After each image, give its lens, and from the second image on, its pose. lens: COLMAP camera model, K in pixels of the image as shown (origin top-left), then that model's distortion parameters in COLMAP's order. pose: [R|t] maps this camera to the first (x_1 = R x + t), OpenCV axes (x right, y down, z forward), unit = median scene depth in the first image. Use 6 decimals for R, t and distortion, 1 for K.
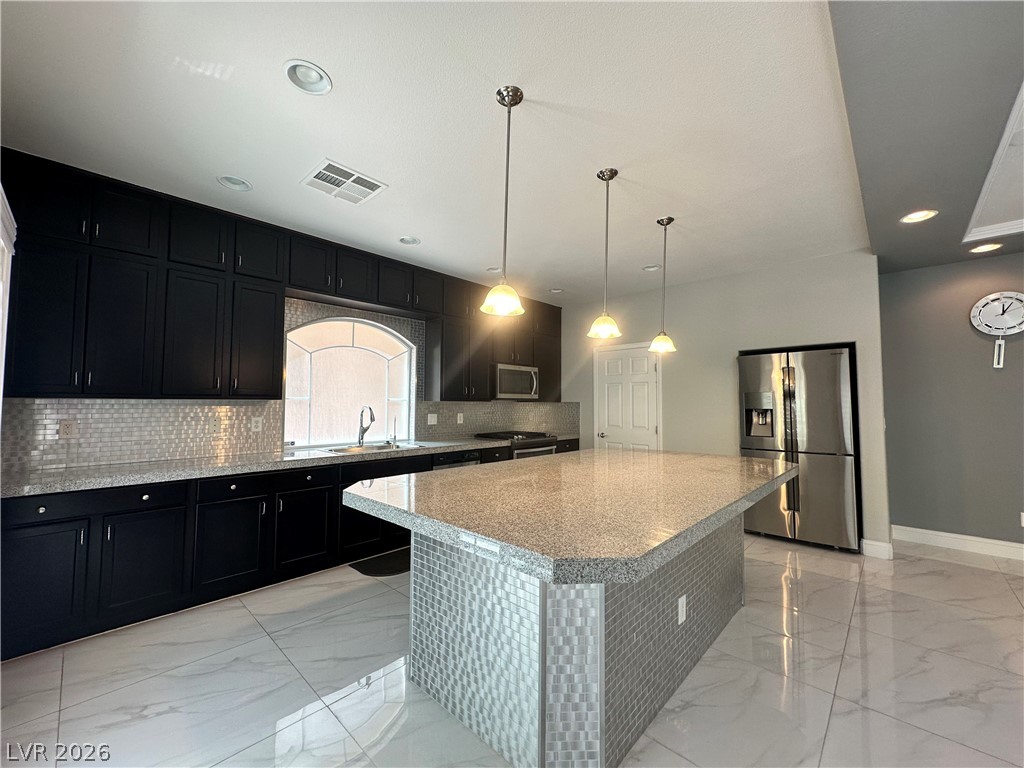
lens RADIAL K [[410.9, 0, 511.2], [0, 410.9, 384.9], [0, 0, 1]] dist [-0.001570, -0.000071]
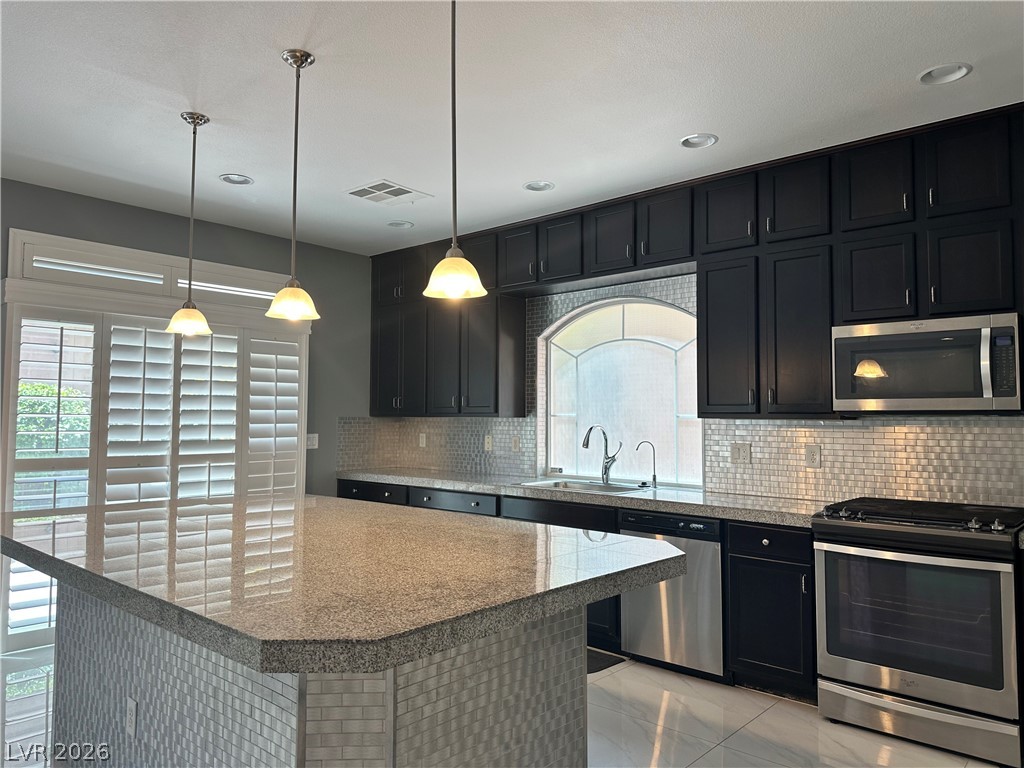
lens RADIAL K [[718.8, 0, 514.0], [0, 718.8, 383.4], [0, 0, 1]] dist [0.014416, 0.001959]
pose [[0.037474, -0.054406, -0.997815, 0.829378], [0.036504, 0.997925, -0.053041, 0.038546], [0.998631, -0.034436, 0.039382, 0.794423]]
